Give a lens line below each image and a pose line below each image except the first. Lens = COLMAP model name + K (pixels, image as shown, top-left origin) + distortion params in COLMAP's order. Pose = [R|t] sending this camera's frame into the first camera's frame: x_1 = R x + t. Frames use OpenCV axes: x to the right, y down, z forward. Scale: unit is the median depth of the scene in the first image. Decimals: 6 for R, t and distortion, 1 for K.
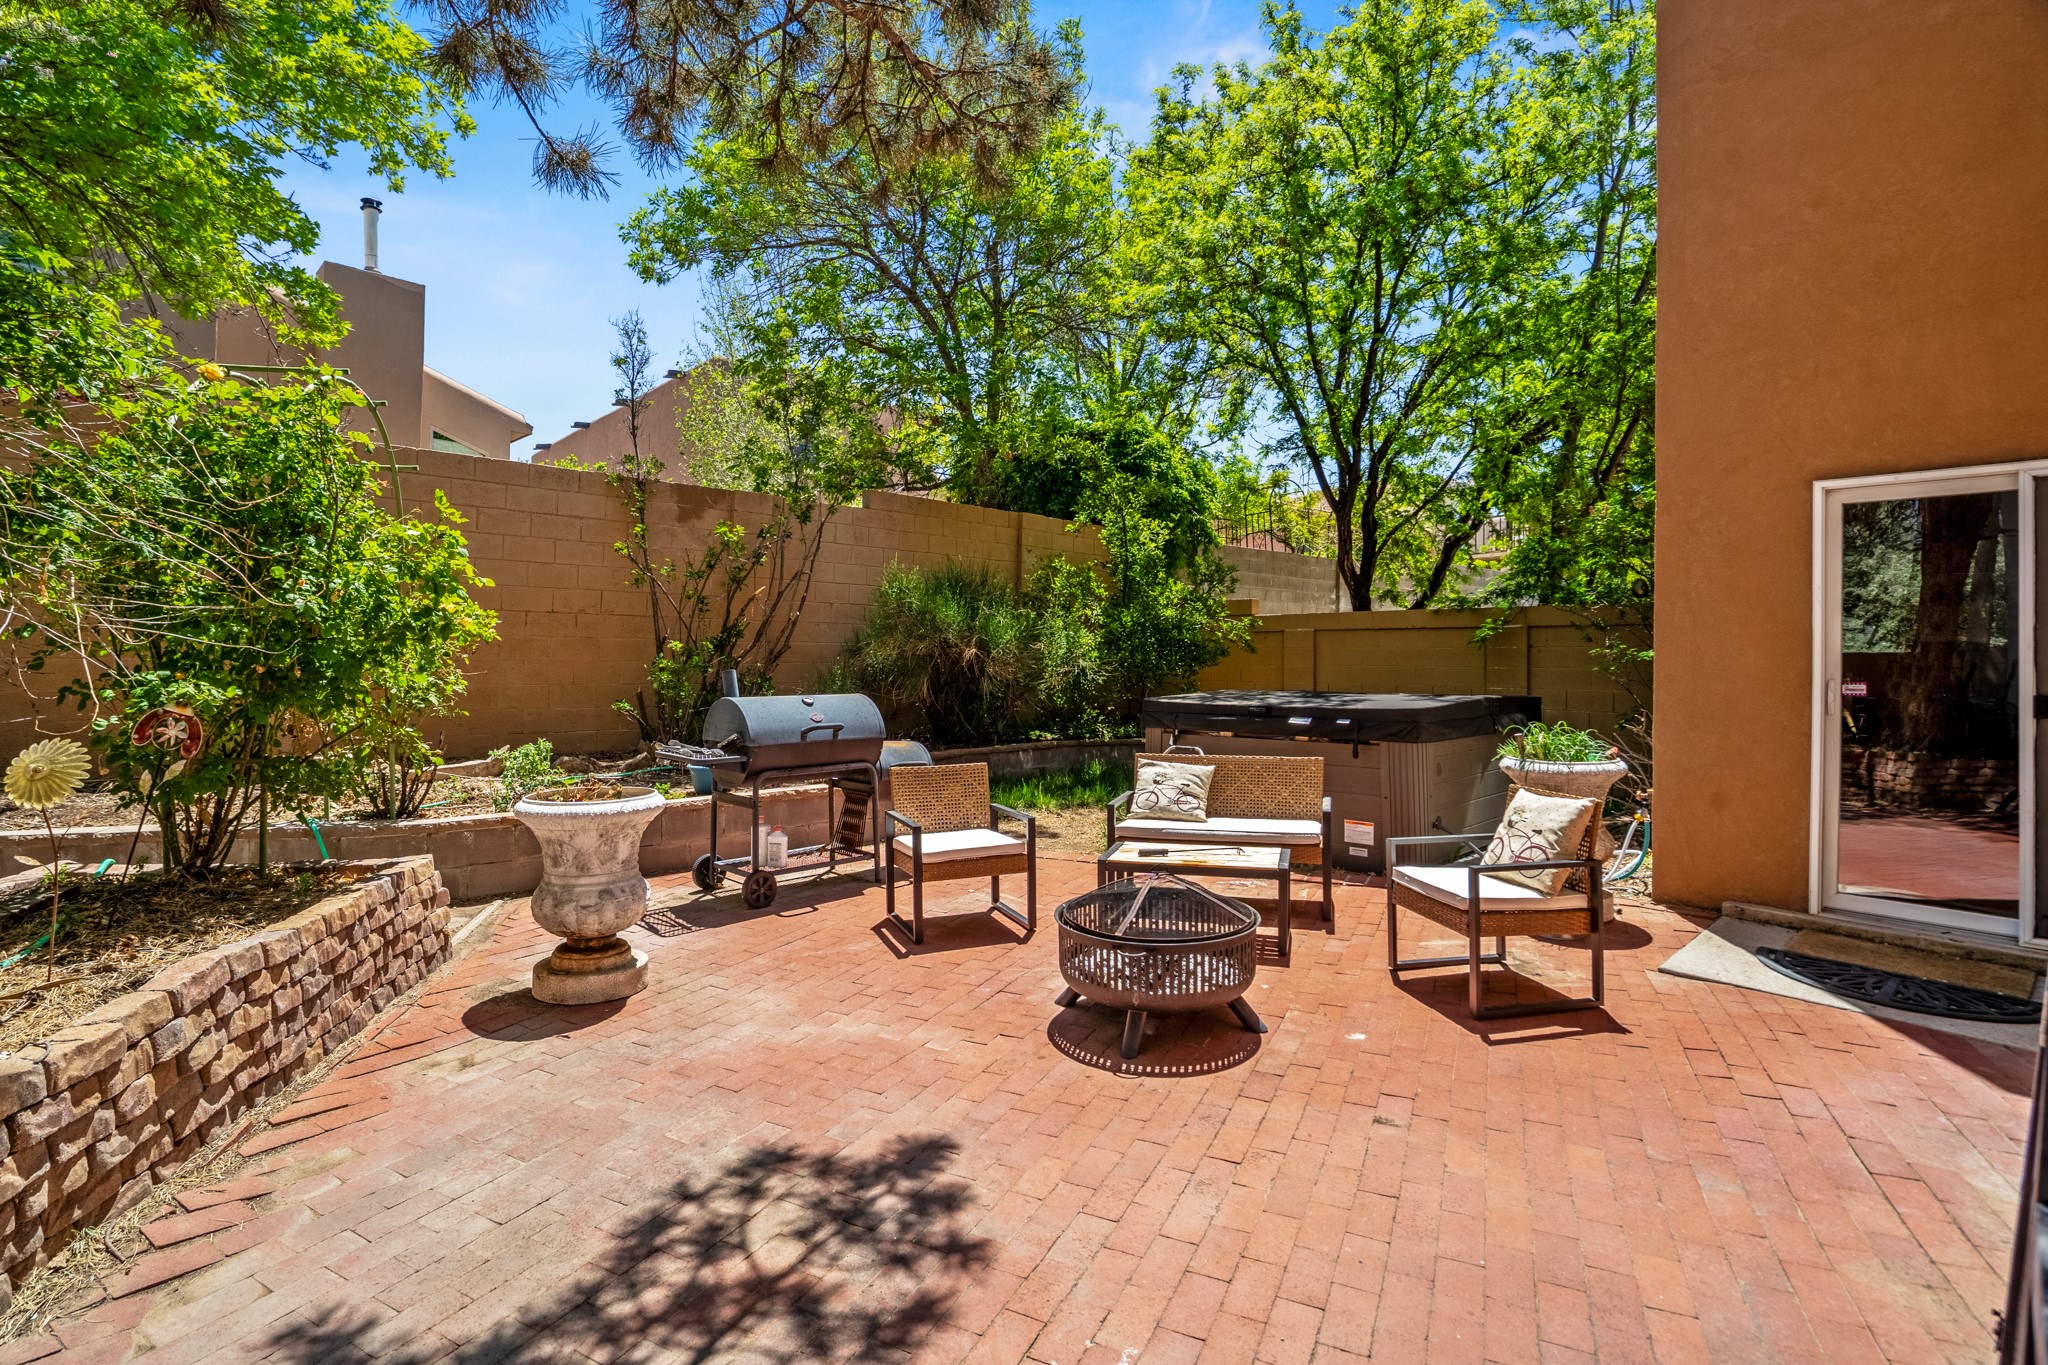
lens RADIAL K [[949.5, 0, 1023.7], [0, 949.5, 665.8], [0, 0, 1]] dist [-0.057217, 0.018062]
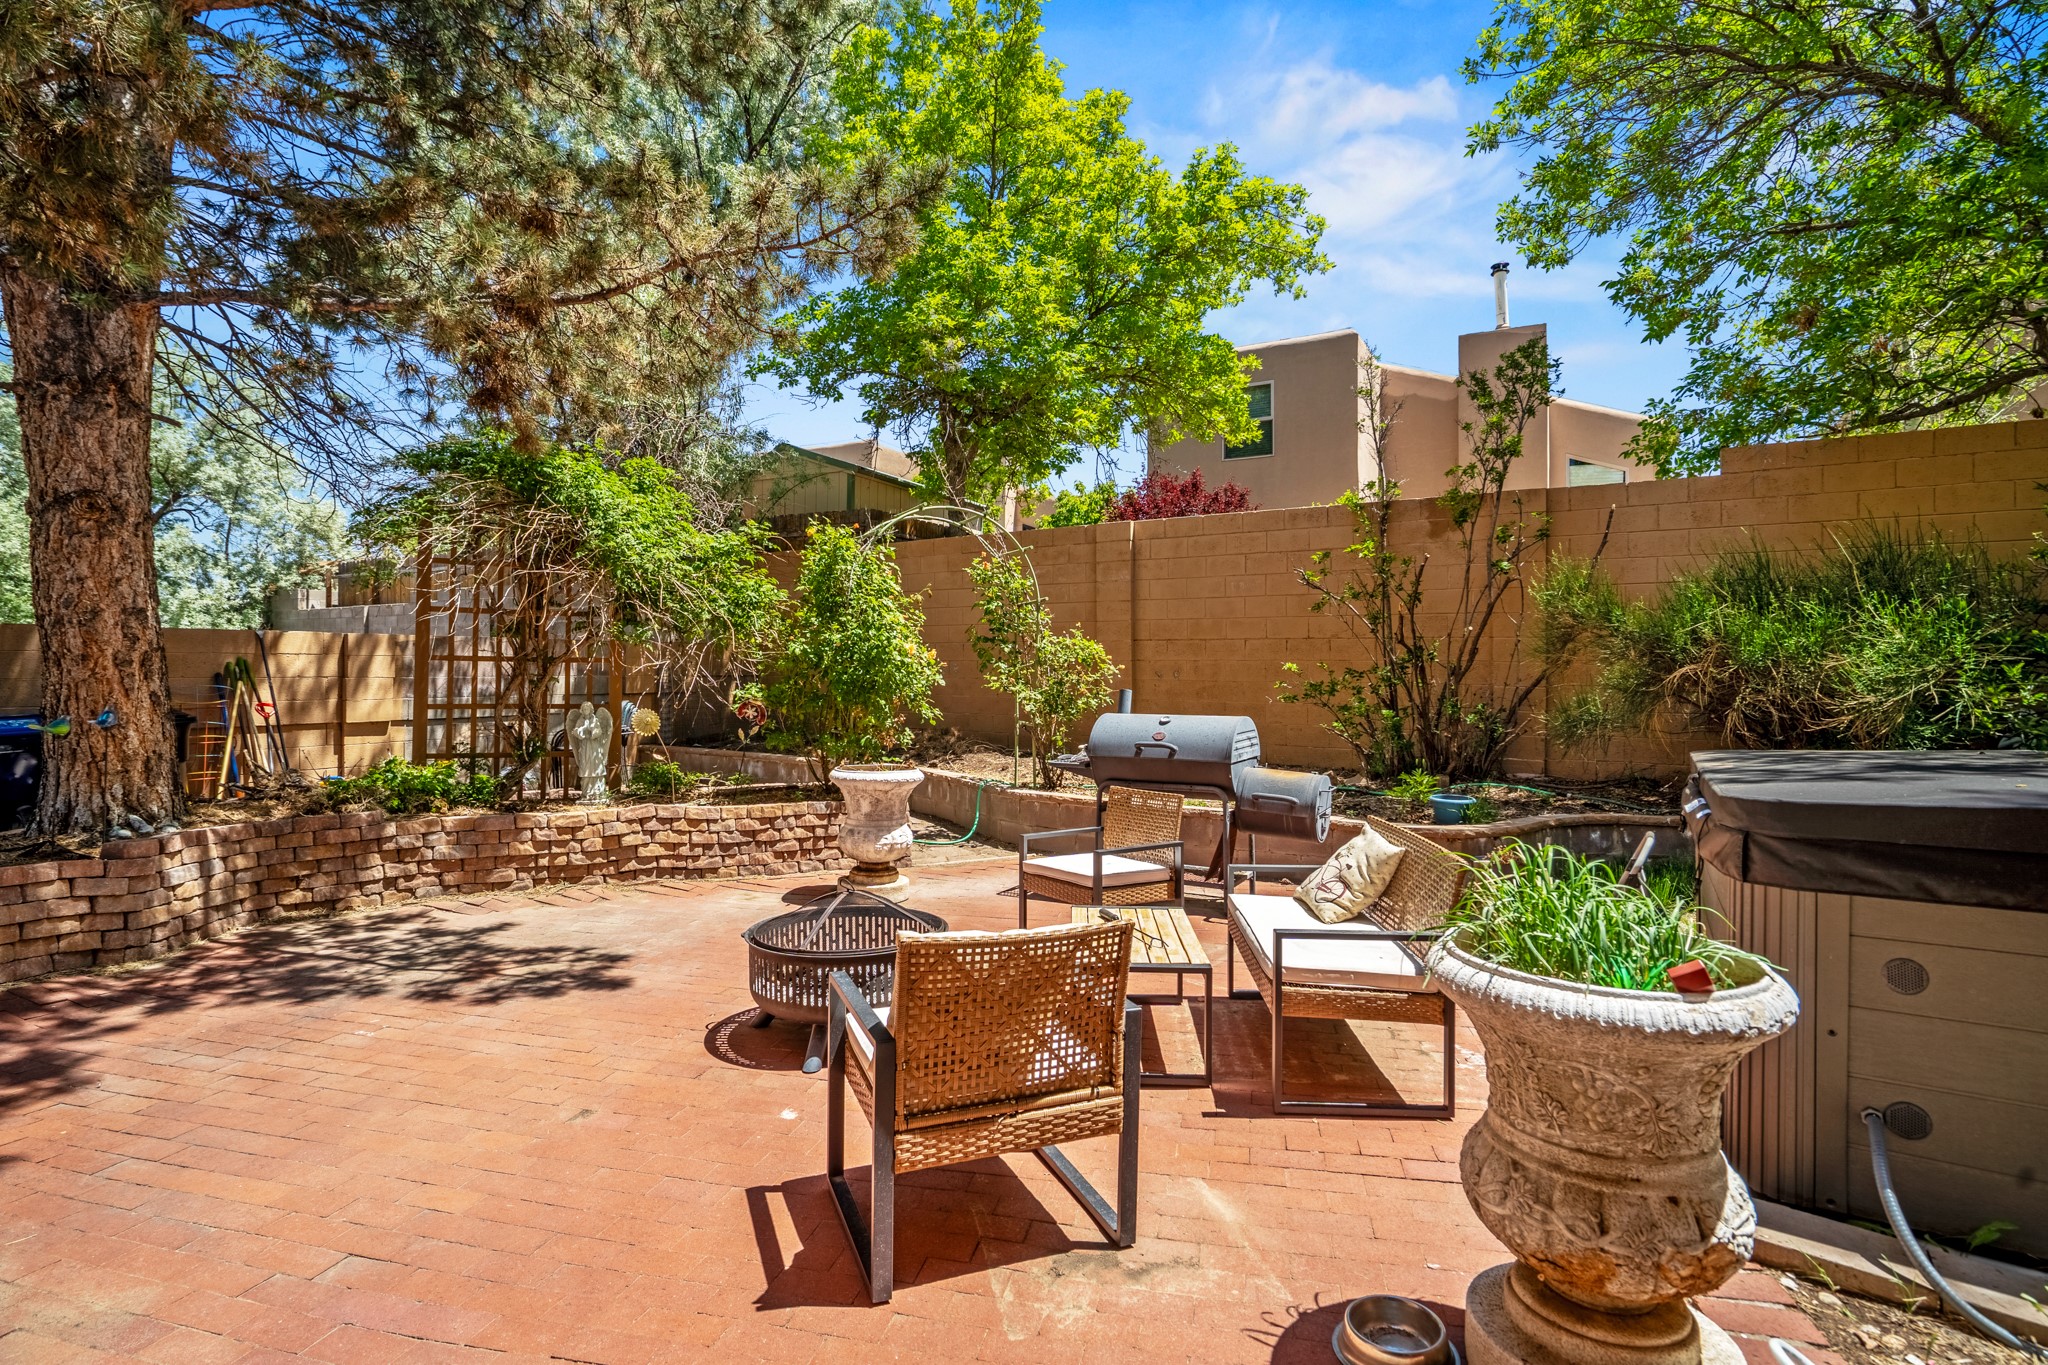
lens RADIAL K [[949.5, 0, 1023.7], [0, 949.5, 674.8], [0, 0, 1]] dist [-0.057217, 0.018062]
pose [[0.243164, -0.002304, -0.969982, 1.846744], [-0.012363, 0.999909, -0.005474, -0.013454], [0.969906, 0.013323, 0.243113, 1.471057]]
